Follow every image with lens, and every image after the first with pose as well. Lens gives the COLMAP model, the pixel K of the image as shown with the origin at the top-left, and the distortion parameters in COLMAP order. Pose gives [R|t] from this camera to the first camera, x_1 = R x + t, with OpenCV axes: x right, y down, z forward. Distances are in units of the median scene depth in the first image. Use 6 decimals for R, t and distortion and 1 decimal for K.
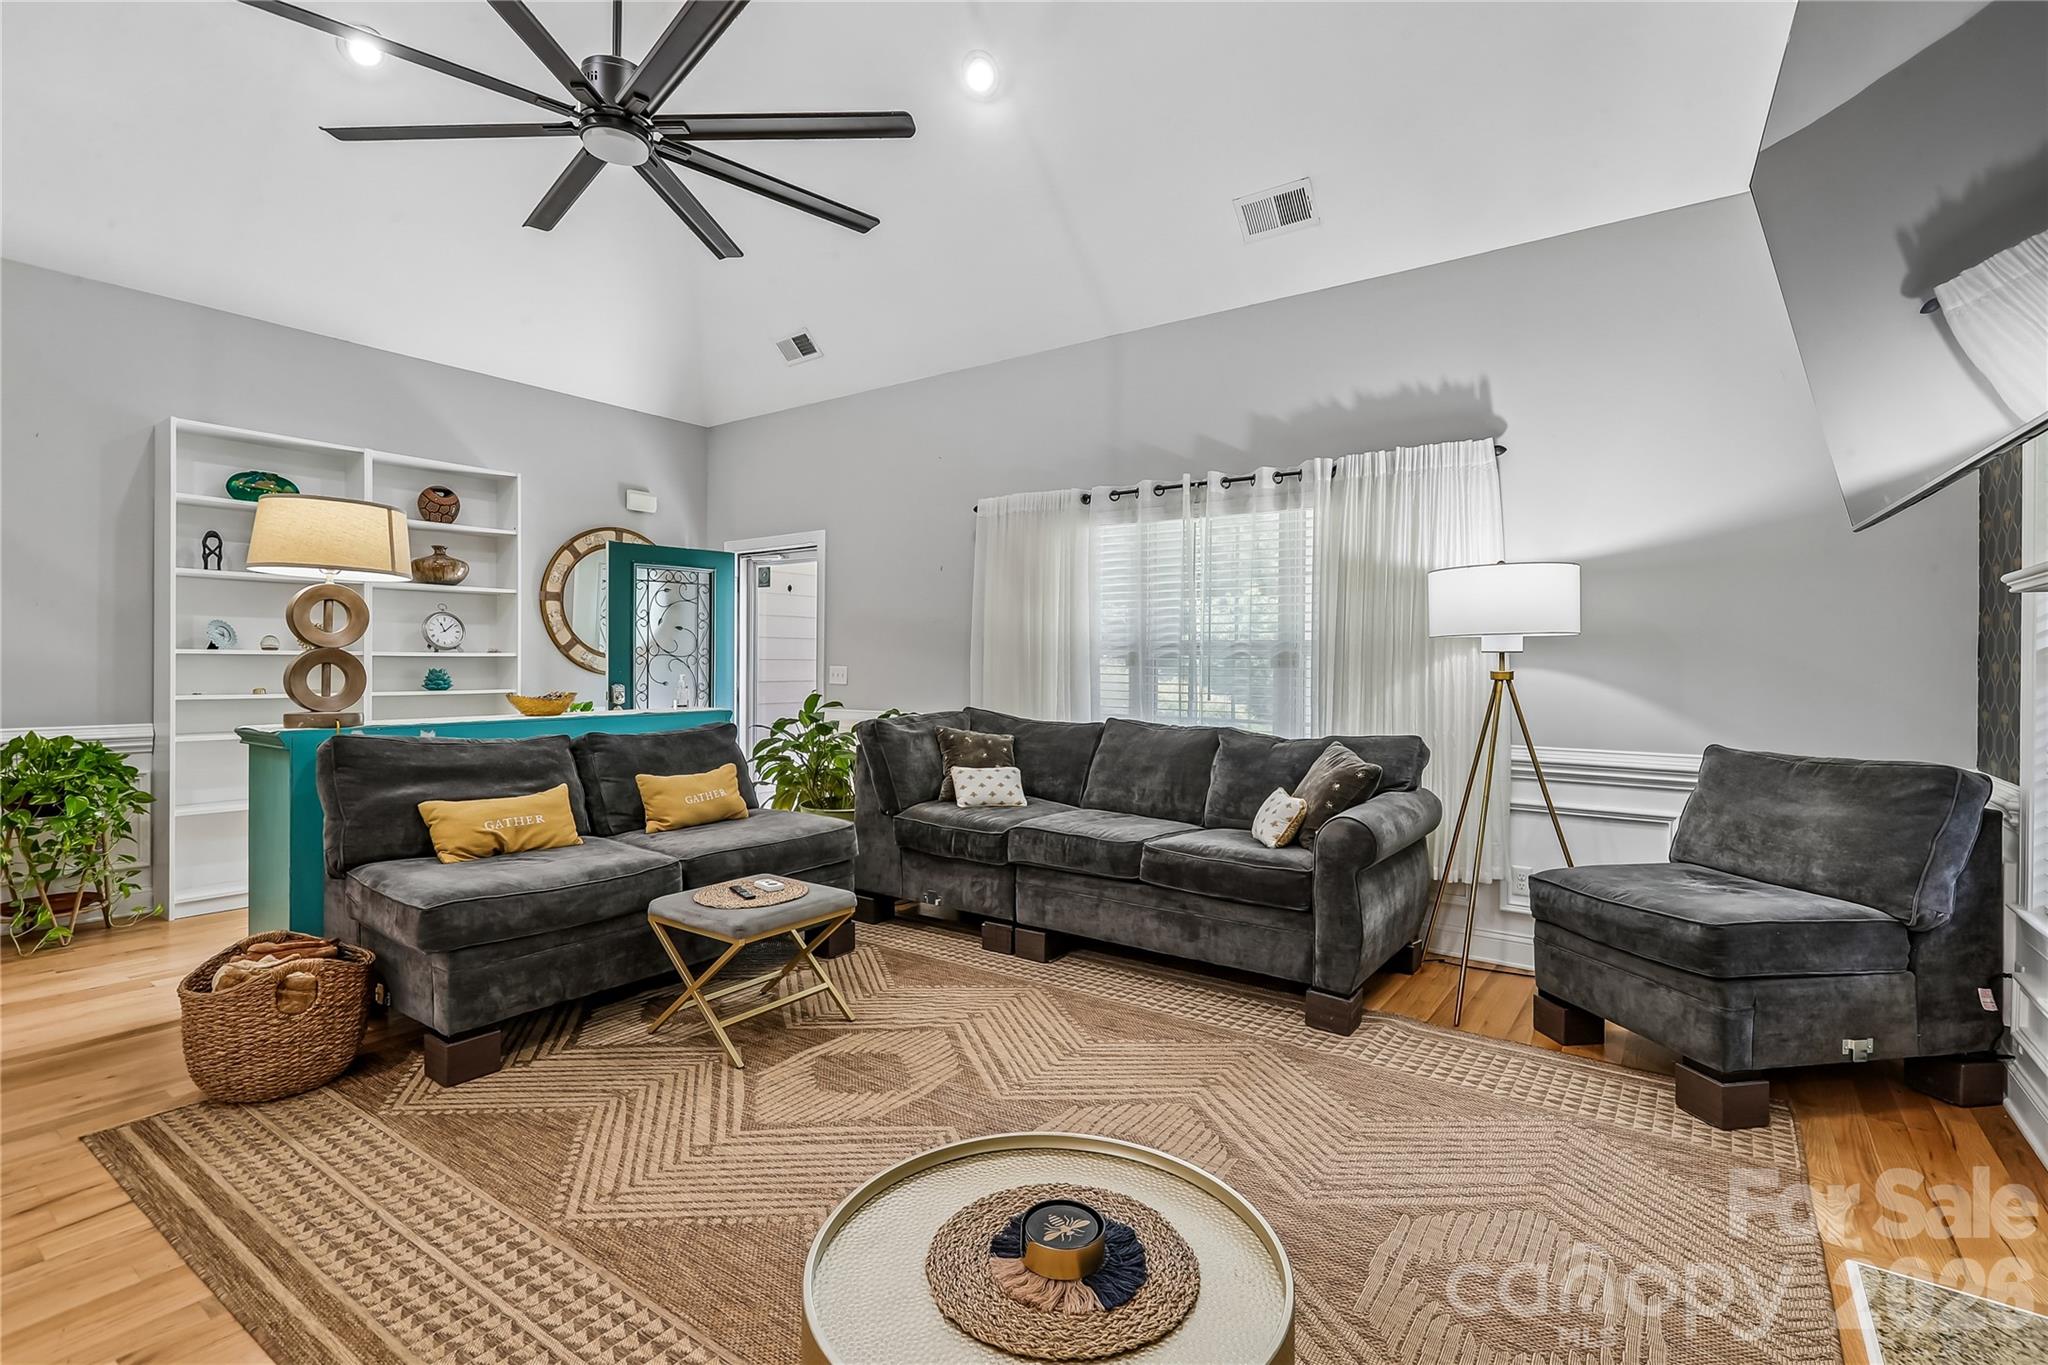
lens RADIAL K [[937.2, 0, 1047.0], [0, 937.2, 673.5], [0, 0, 1]] dist [0.002363, -0.000129]
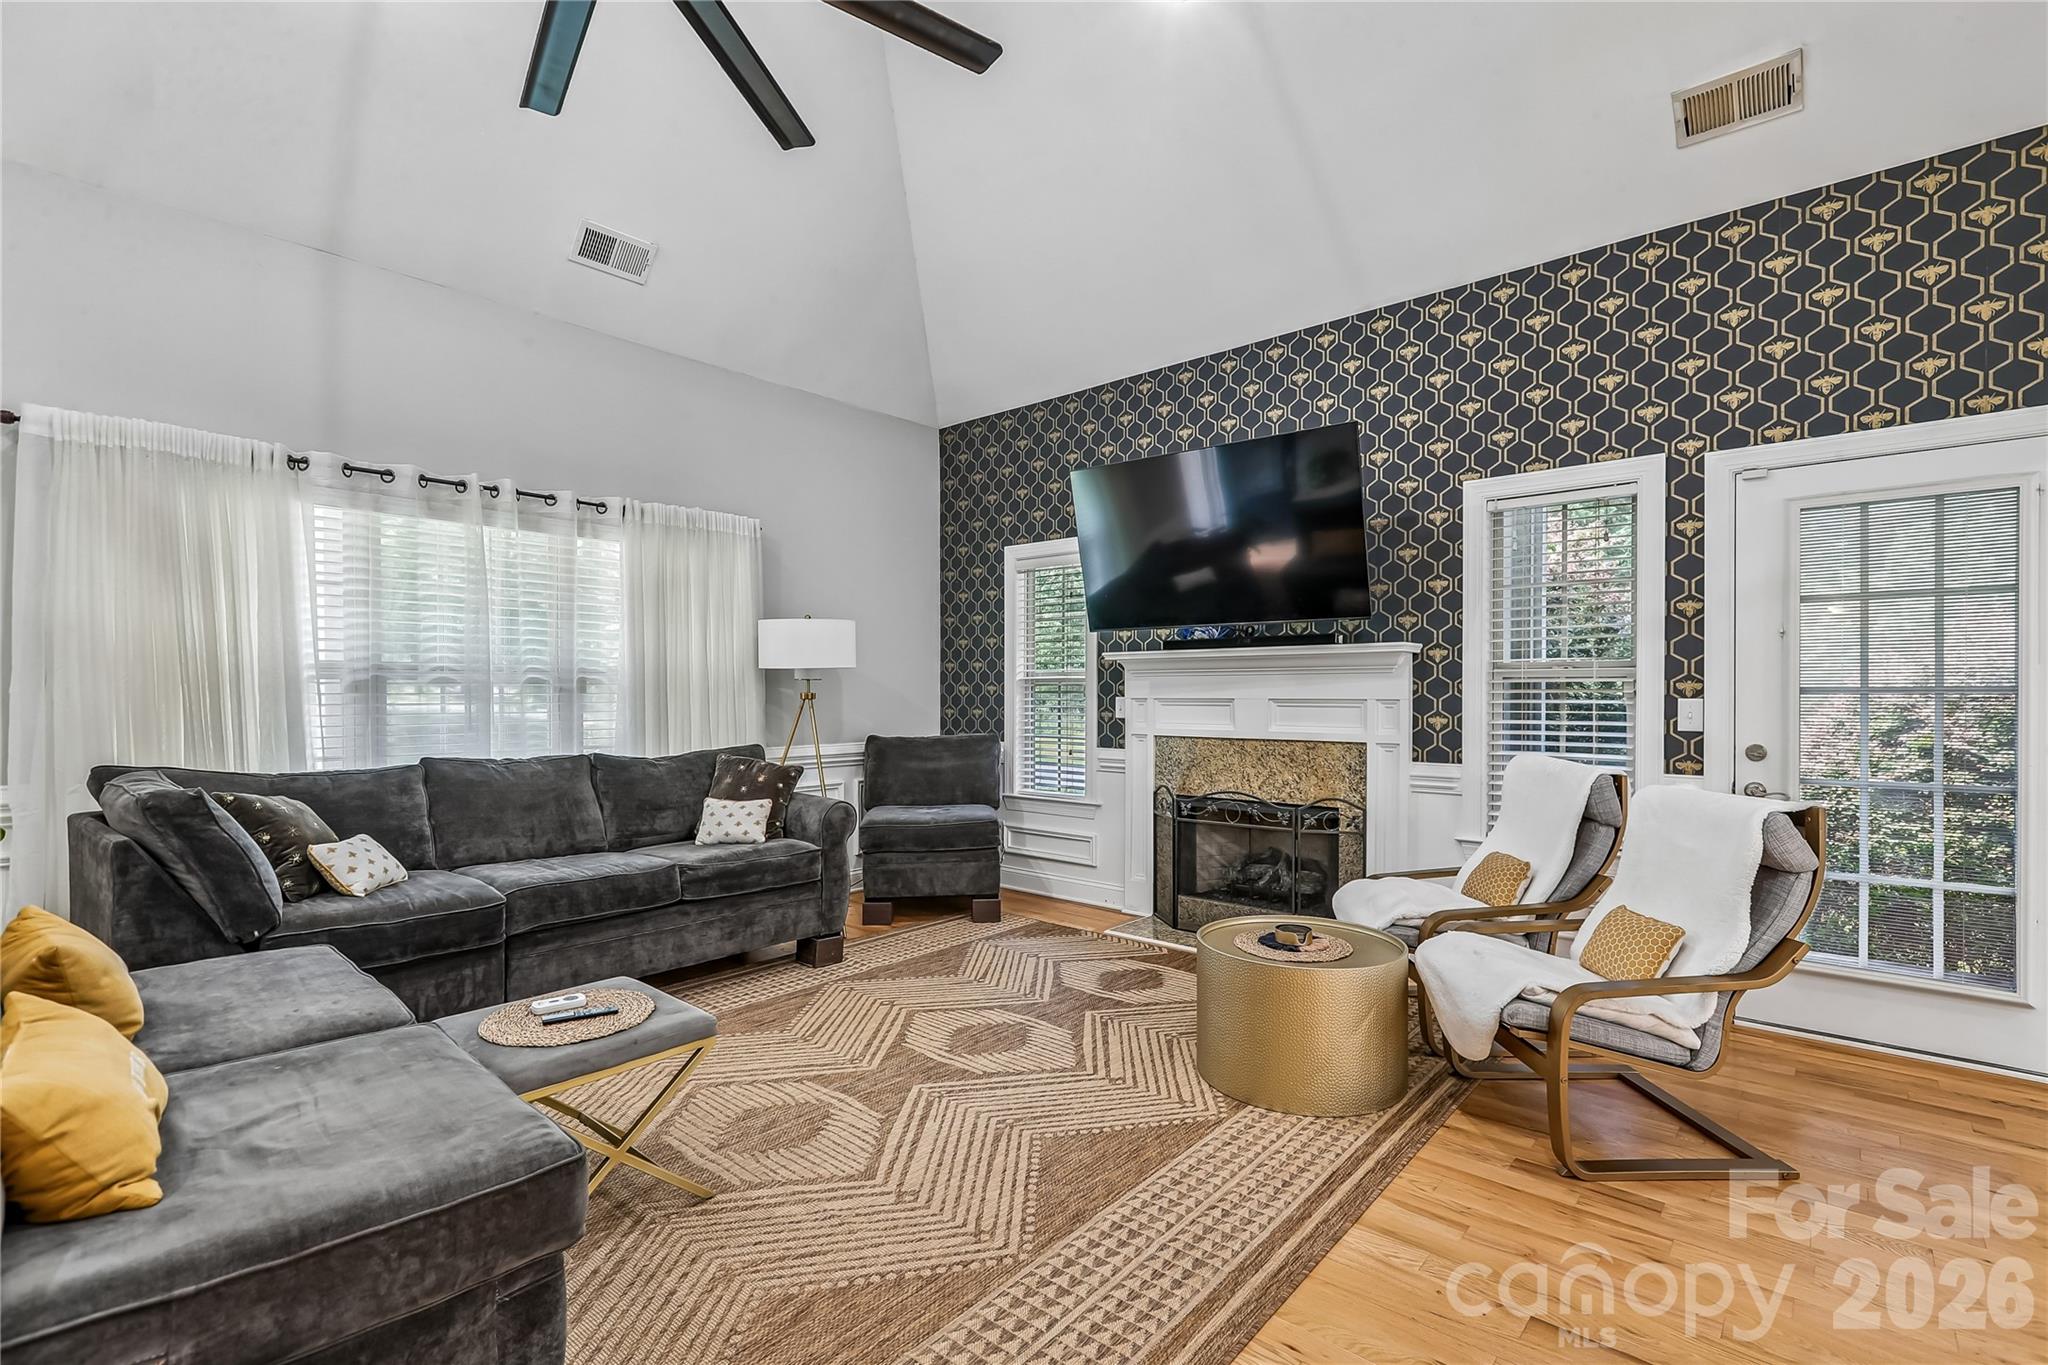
lens RADIAL K [[919.7, 0, 1025.7], [0, 919.7, 705.5], [0, 0, 1]] dist [0.001494, -0.000058]
pose [[0.117874, -0.022714, 0.992769, -0.829934], [0.011015, 0.999707, 0.021565, -0.010189], [-0.992967, 0.008393, 0.118090, 0.493241]]
